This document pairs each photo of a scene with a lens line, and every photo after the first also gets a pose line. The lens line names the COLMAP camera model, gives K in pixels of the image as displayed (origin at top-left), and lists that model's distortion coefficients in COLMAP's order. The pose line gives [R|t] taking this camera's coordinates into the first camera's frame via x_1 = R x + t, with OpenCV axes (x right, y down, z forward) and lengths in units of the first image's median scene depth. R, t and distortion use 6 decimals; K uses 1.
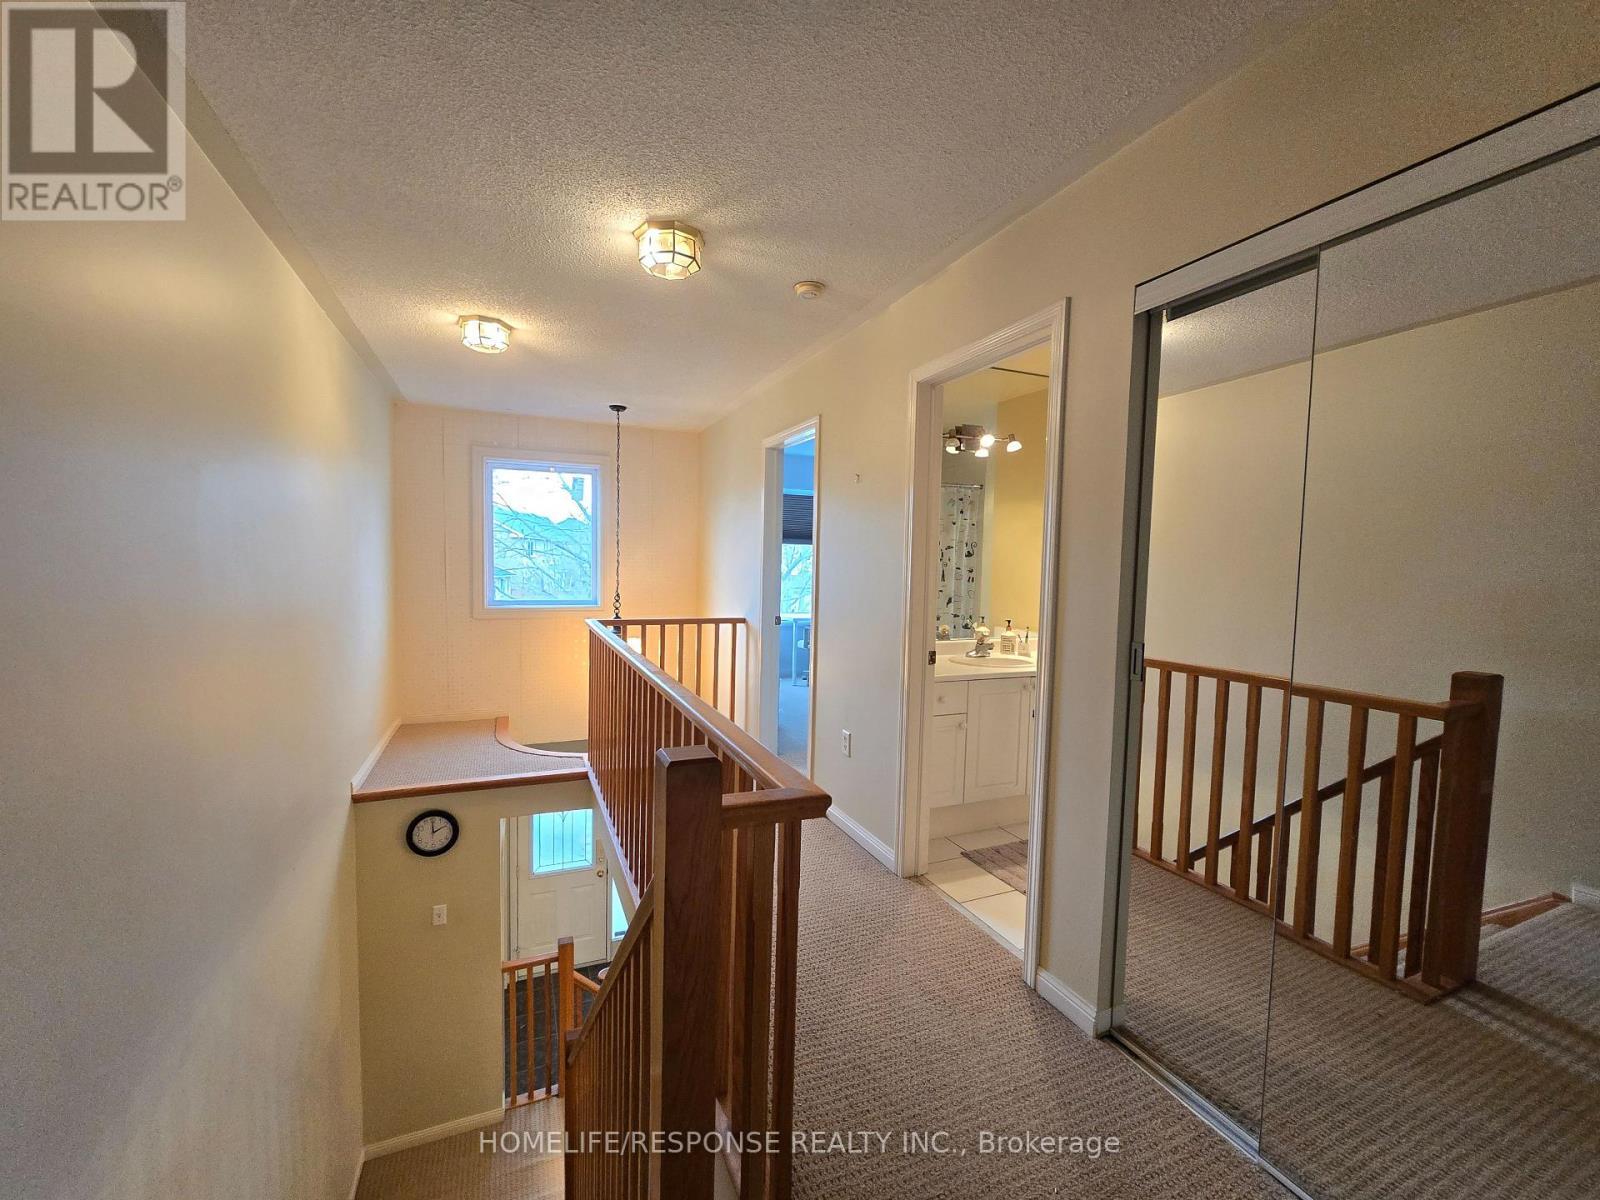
lens RADIAL K [[655.0, 0, 798.2], [0, 655.0, 599.7], [0, 0, 1]] dist [0.001989, 0.000301]
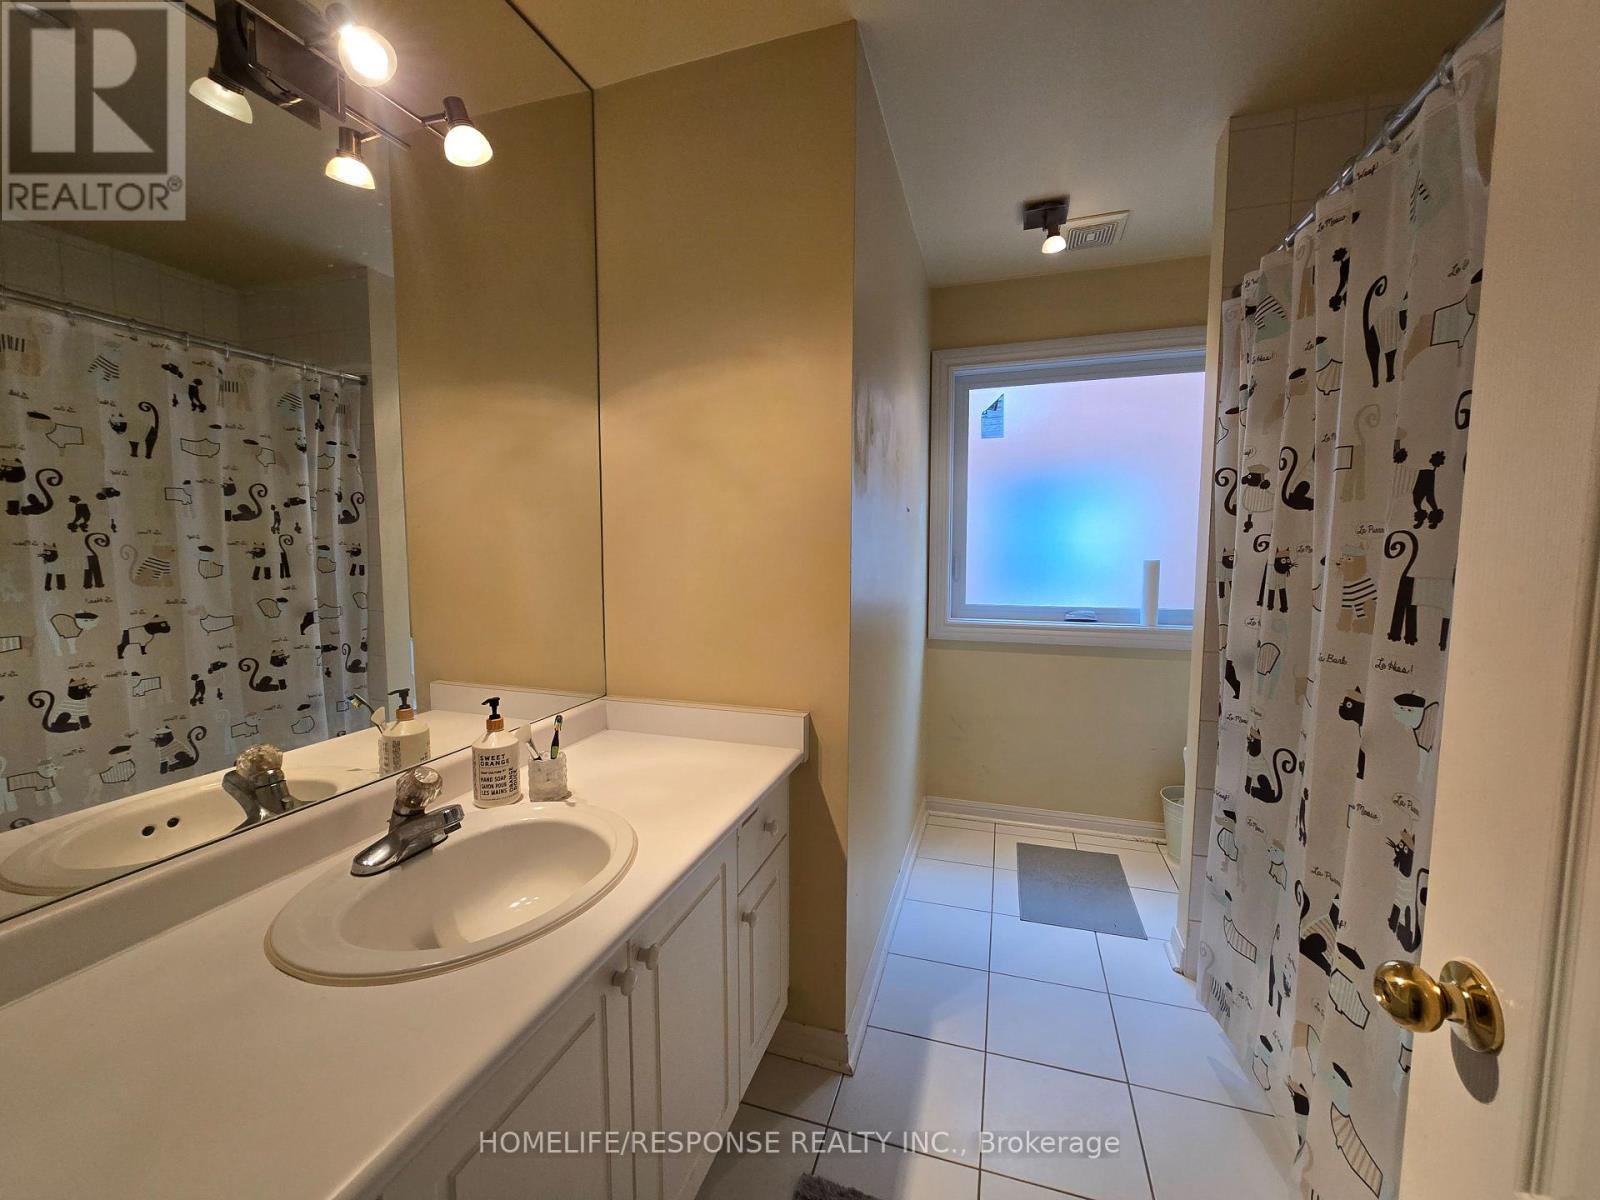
lens RADIAL K [[655.0, 0, 792.3], [0, 655.0, 597.3], [0, 0, 1]] dist [0.001989, 0.000301]
pose [[0.670031, -0.085975, 0.737337, 0.121804], [0.059844, 0.996294, 0.061789, -0.021626], [-0.739917, 0.002724, 0.672693, 0.443534]]
